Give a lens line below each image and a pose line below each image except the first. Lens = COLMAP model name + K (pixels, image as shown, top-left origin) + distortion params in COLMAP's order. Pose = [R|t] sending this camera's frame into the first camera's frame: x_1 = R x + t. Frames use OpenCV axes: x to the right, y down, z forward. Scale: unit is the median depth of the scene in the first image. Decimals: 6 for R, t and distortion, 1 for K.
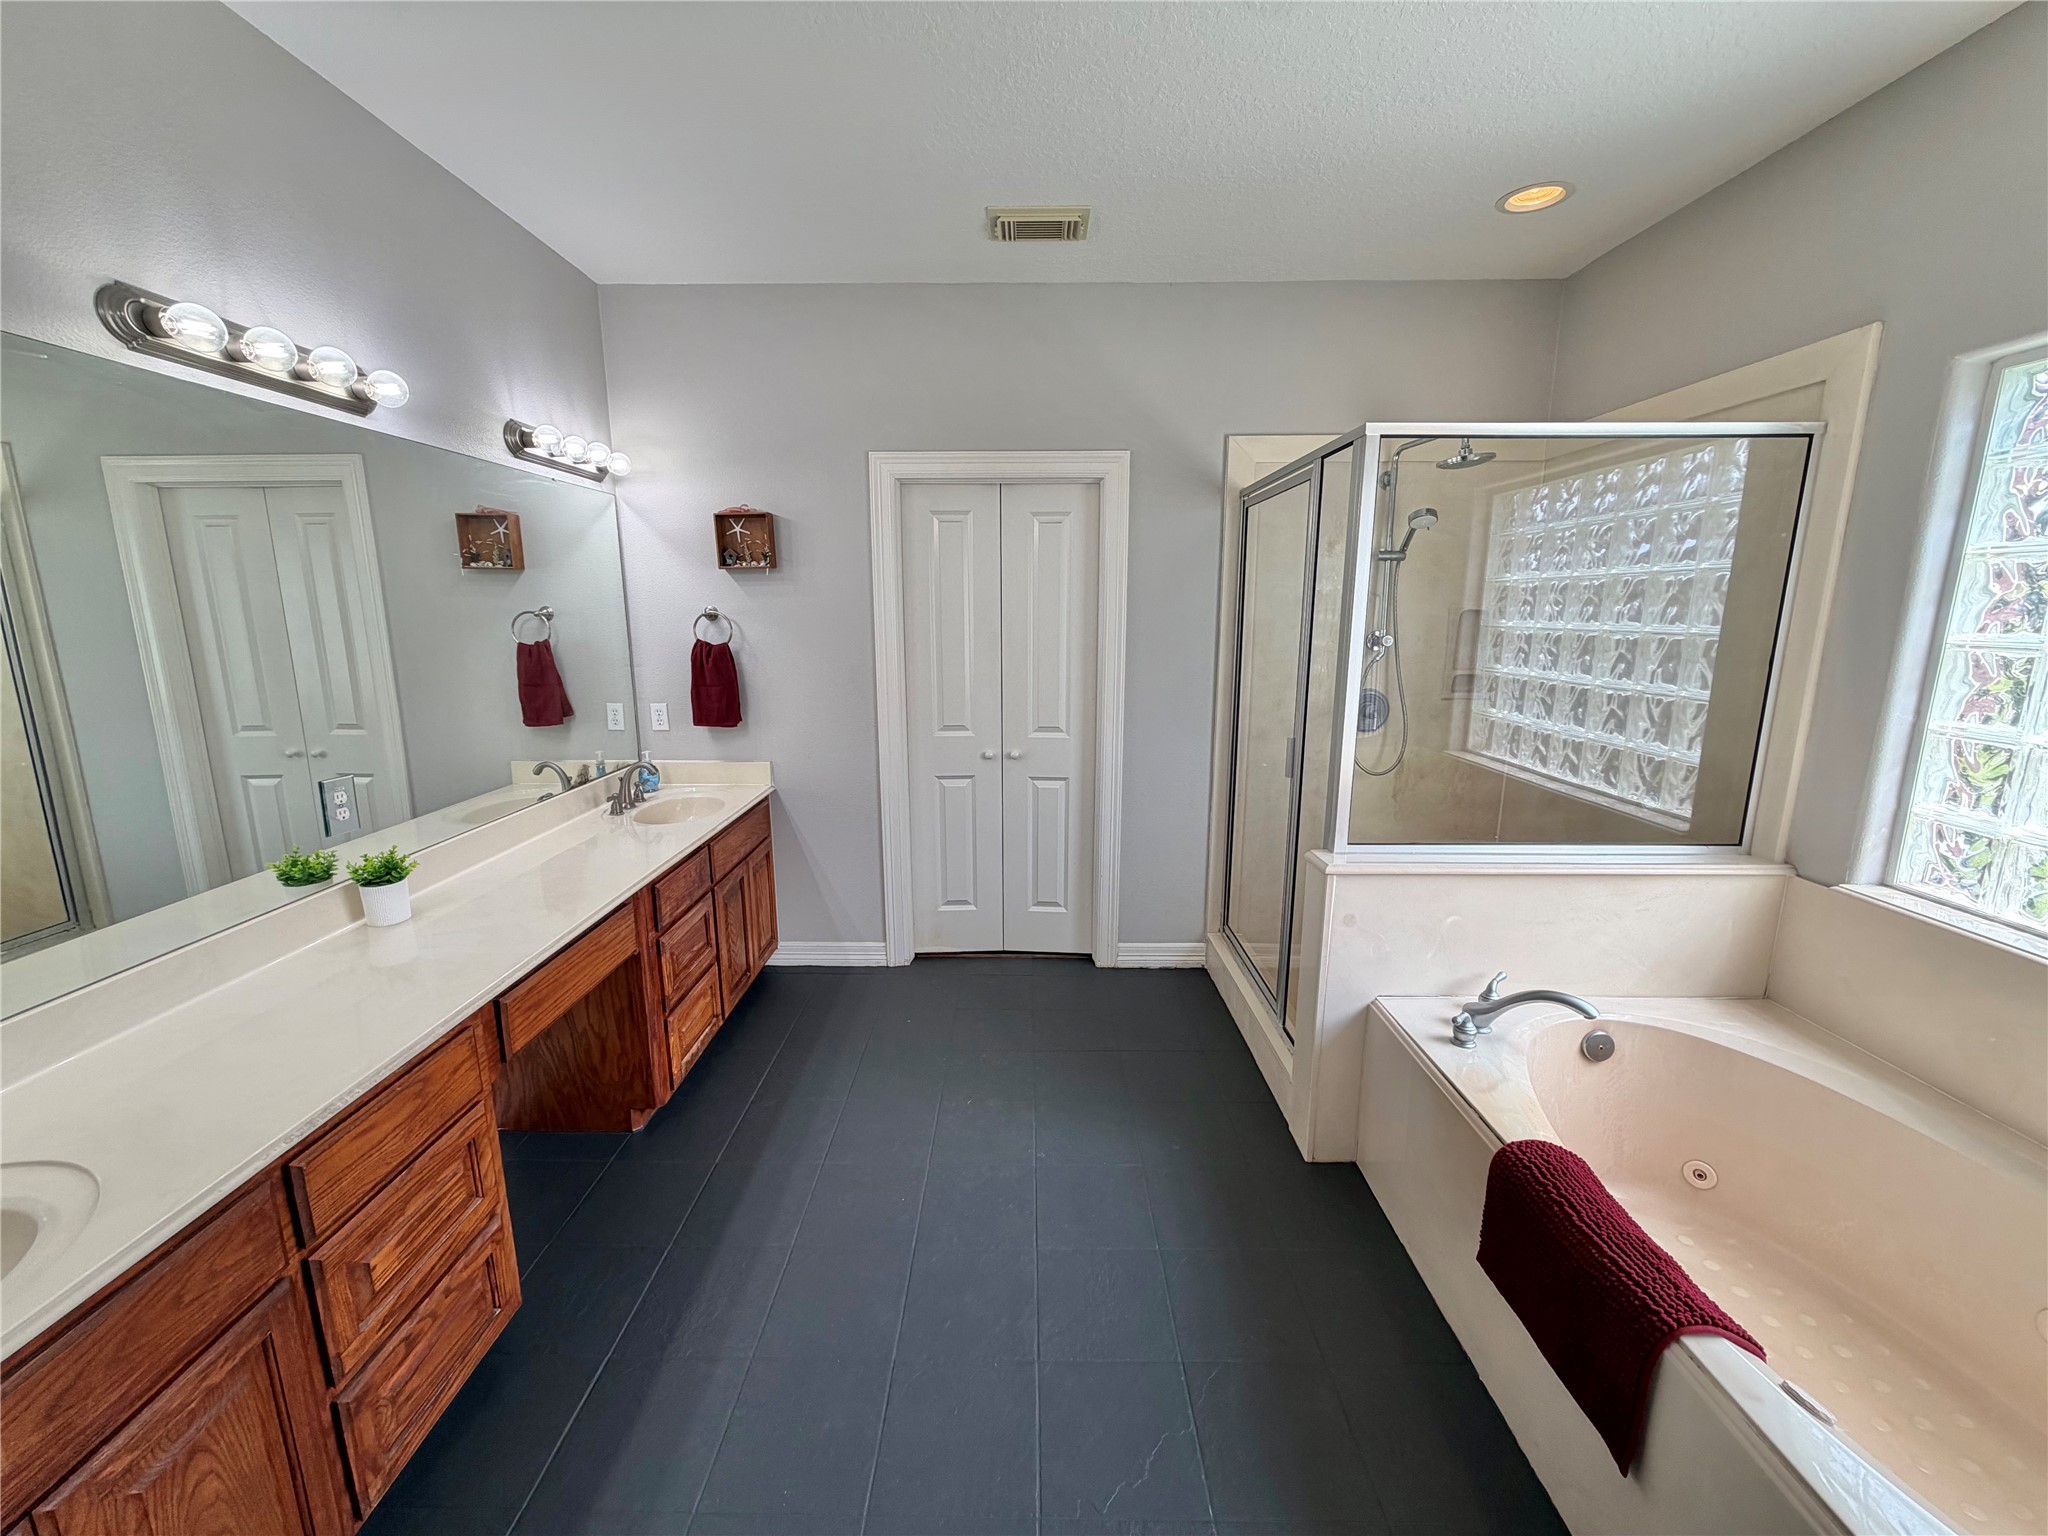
lens RADIAL K [[829.1, 0, 1013.4], [0, 829.1, 769.5], [0, 0, 1]] dist [-0.002786, -0.000124]
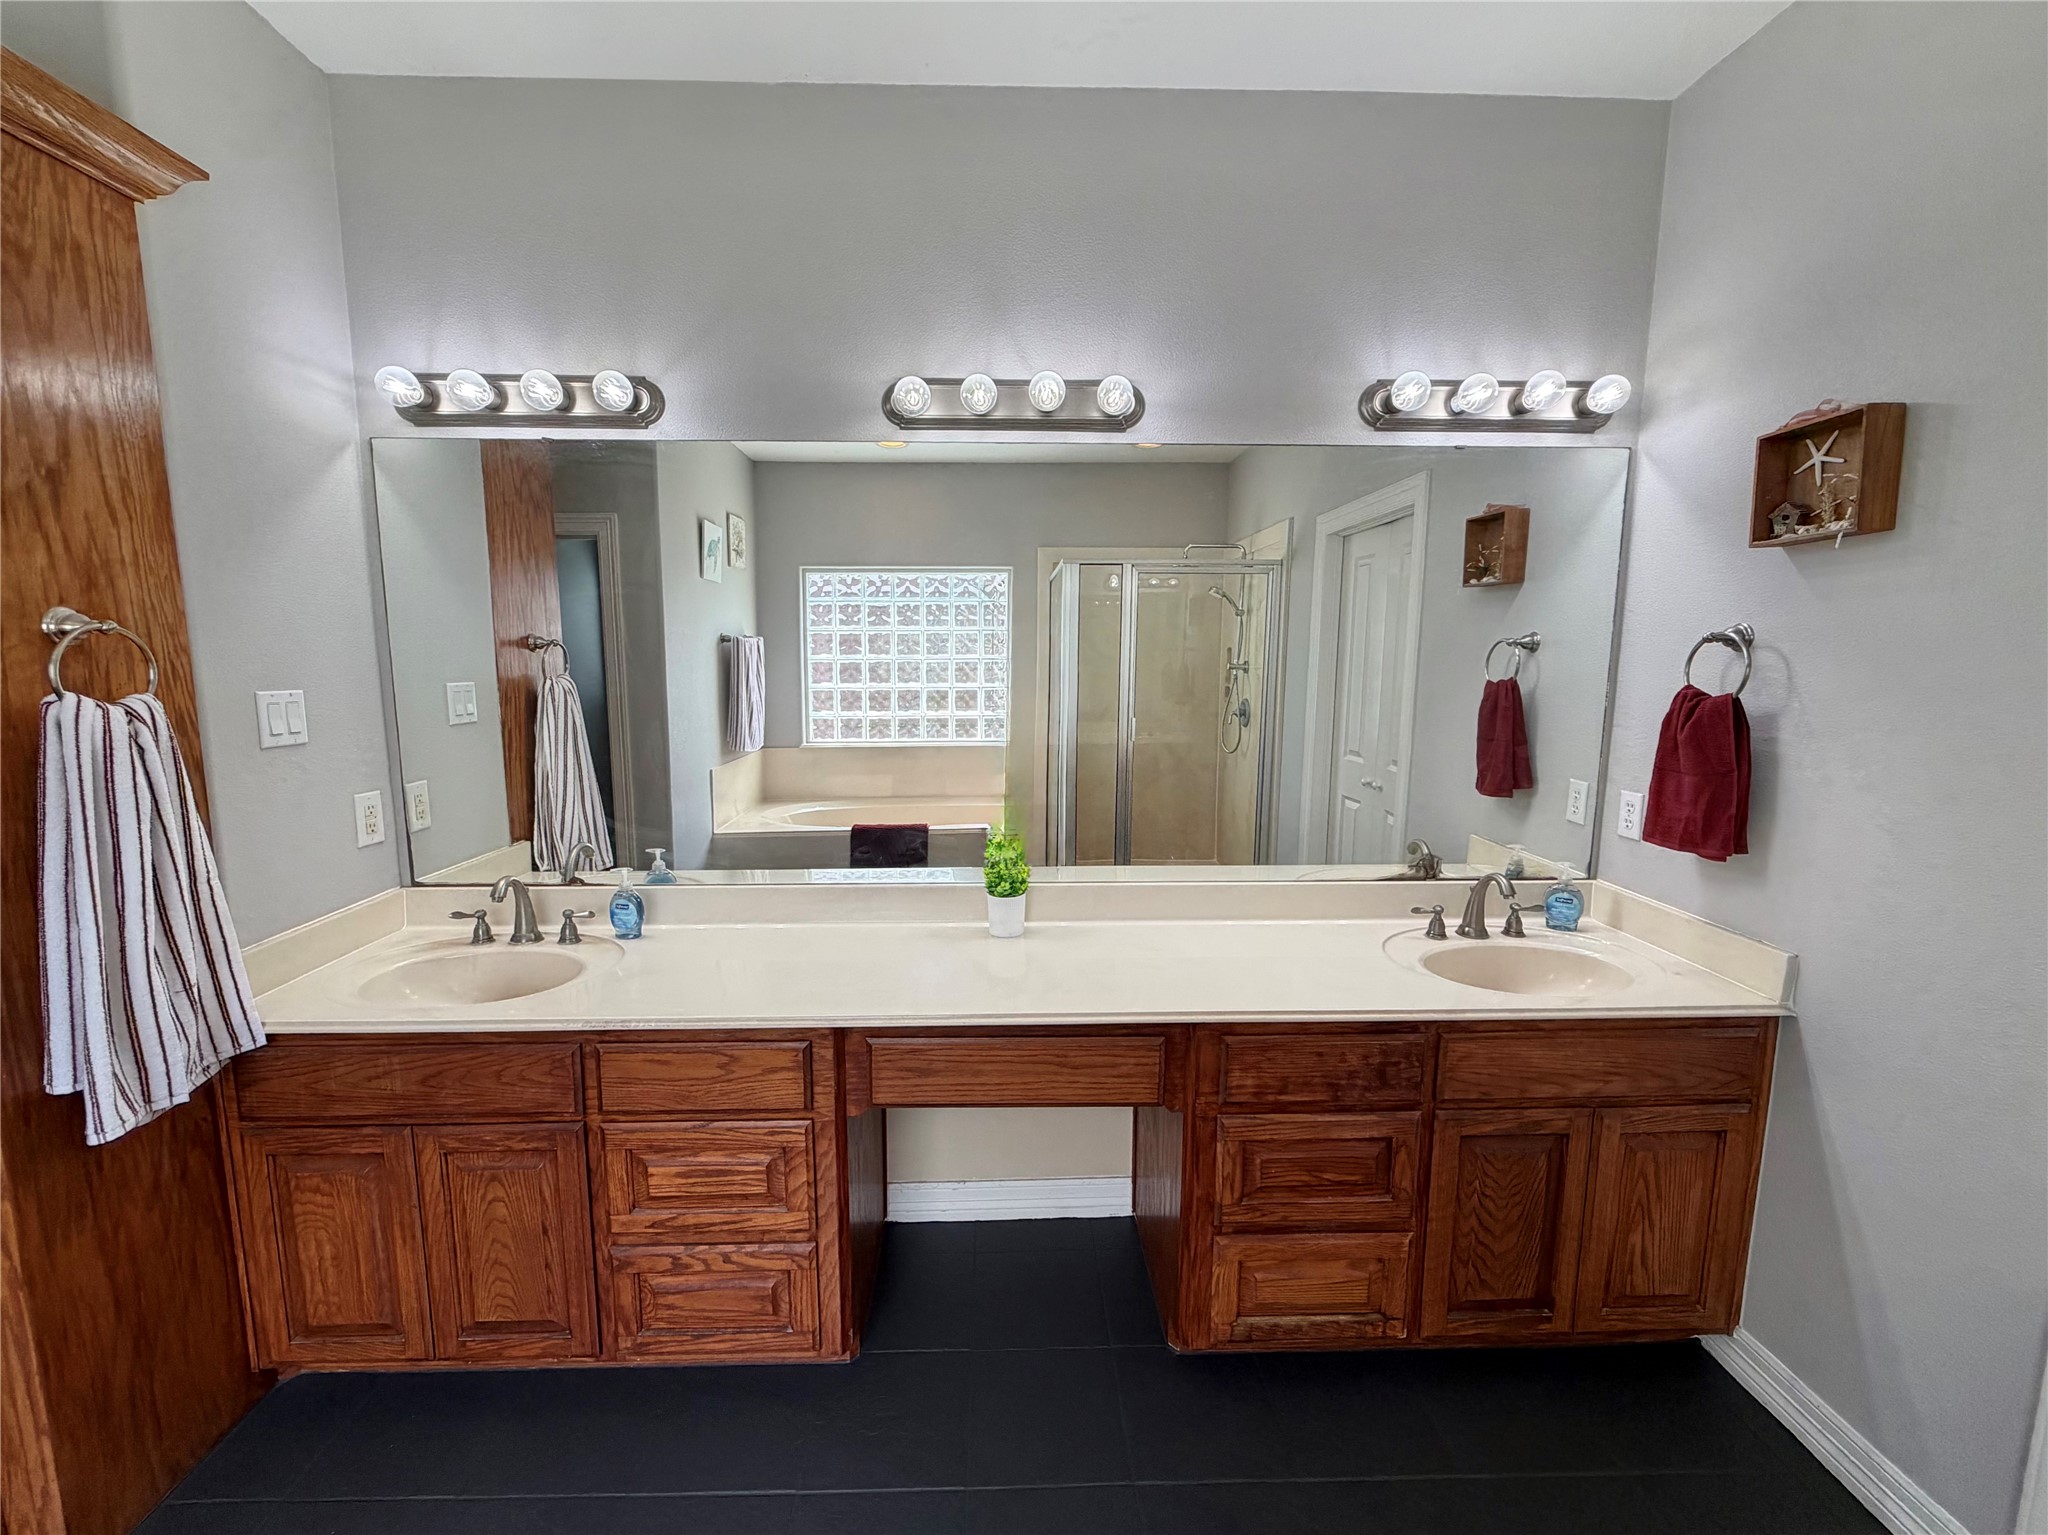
lens RADIAL K [[829.1, 0, 1015.5], [0, 829.1, 765.2], [0, 0, 1]] dist [-0.002786, -0.000124]
pose [[0.034710, 0.130385, -0.990856, 0.142213], [-0.195706, 0.973144, 0.121199, -0.088358], [0.980048, 0.189709, 0.059295, 0.566054]]
